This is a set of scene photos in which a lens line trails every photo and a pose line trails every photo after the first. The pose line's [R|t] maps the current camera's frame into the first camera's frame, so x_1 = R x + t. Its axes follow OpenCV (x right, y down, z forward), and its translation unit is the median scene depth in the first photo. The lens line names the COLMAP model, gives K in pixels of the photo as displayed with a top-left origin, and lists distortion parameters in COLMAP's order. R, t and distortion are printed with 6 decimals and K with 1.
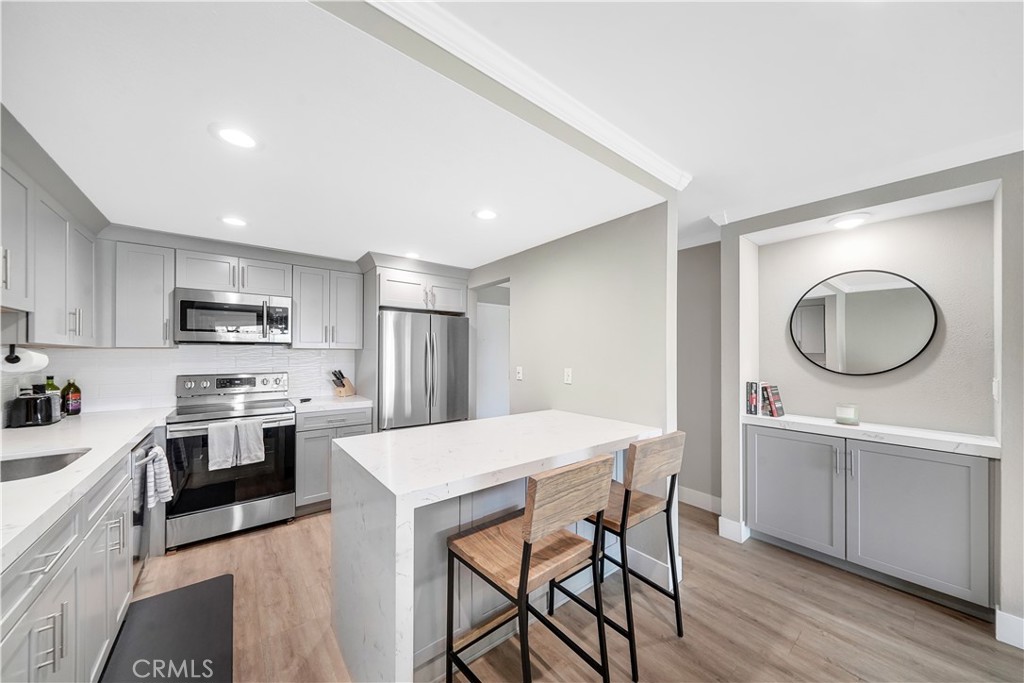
lens RADIAL K [[357.6, 0, 516.2], [0, 357.6, 349.6], [0, 0, 1]] dist [0.000904, 0.000097]
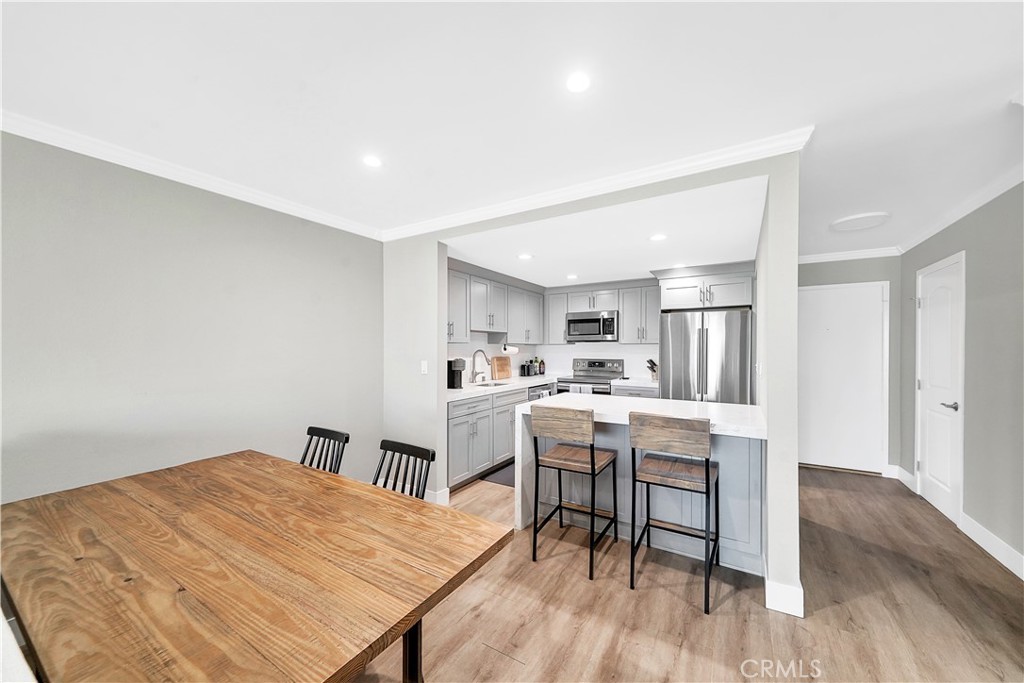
lens RADIAL K [[357.6, 0, 516.2], [0, 357.6, 349.6], [0, 0, 1]] dist [0.000904, 0.000097]
pose [[0.348826, 0.004492, -0.937177, 0.715352], [0.011771, 0.999889, 0.009174, 0.002874], [0.937114, -0.014231, 0.348734, 0.060204]]
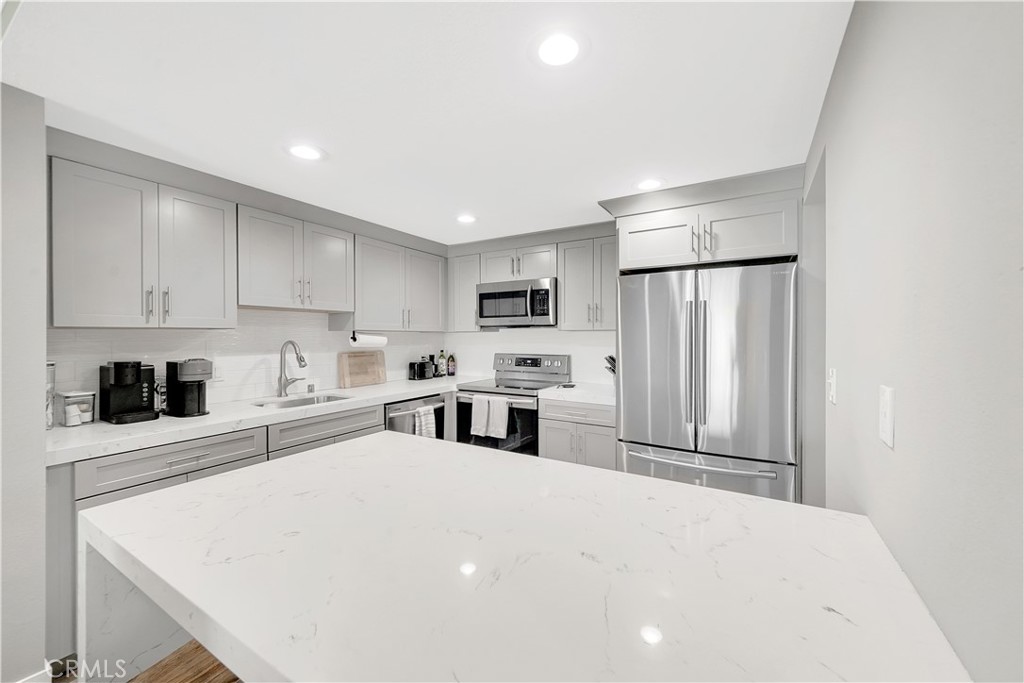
lens RADIAL K [[401.2, 0, 439.2], [0, 401.2, 336.5], [0, 0, 1]] dist [0.000765, 0.000048]
pose [[0.238821, 0.000912, -0.971063, 0.365123], [0.011926, 0.999921, 0.003872, 0.005630], [0.970990, -0.012505, 0.238792, 0.484629]]
